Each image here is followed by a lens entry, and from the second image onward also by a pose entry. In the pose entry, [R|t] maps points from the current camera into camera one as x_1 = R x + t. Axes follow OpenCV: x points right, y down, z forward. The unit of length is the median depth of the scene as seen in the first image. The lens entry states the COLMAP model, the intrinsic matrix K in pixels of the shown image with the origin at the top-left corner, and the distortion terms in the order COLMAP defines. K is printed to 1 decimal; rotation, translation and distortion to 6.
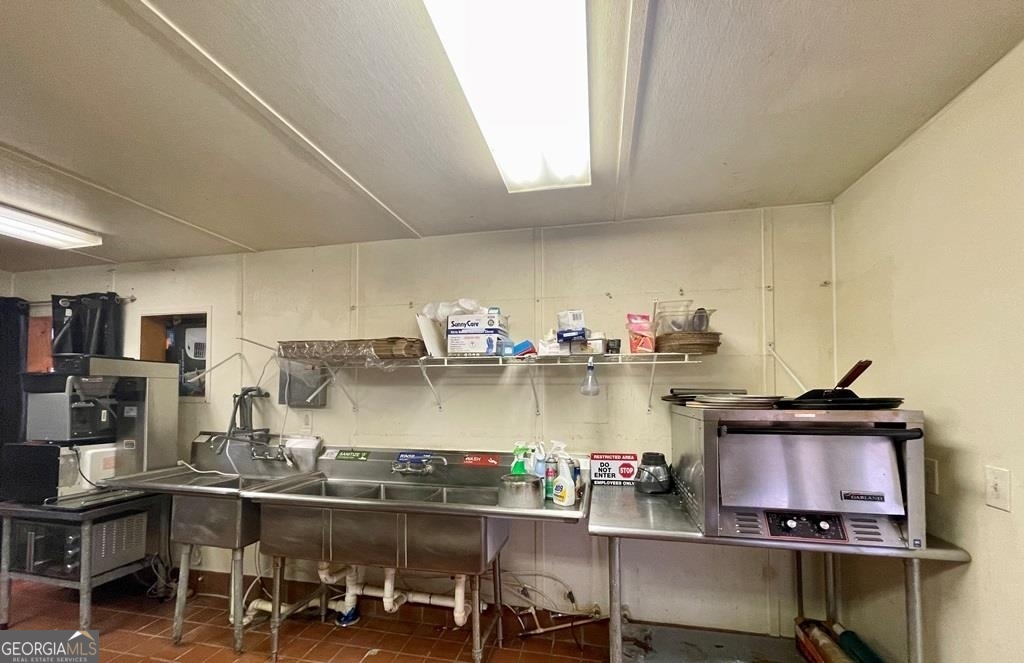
lens RADIAL K [[417.3, 0, 507.5], [0, 417.3, 381.2], [0, 0, 1]] dist [0.001109, 0.000056]
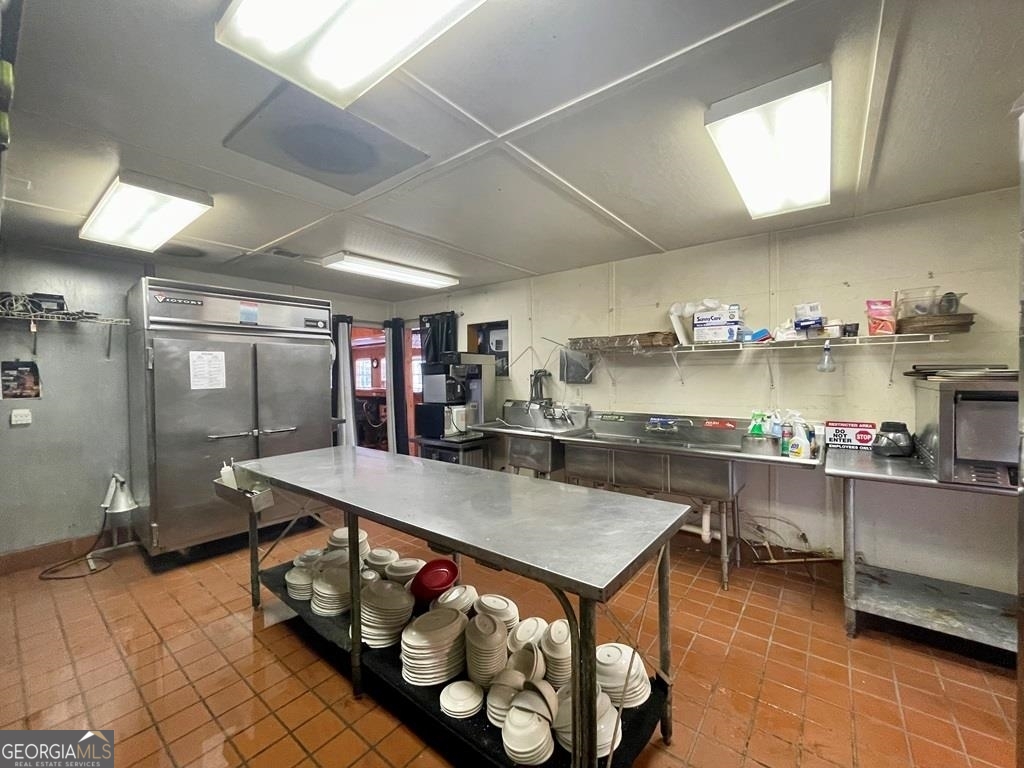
lens RADIAL K [[412.3, 0, 510.1], [0, 412.3, 383.1], [0, 0, 1]] dist [-0.002249, -0.000282]
pose [[0.902706, -0.001601, -0.430255, -0.107049], [0.024446, 0.998569, 0.047572, -0.011976], [0.429563, -0.053462, 0.901453, -0.436169]]
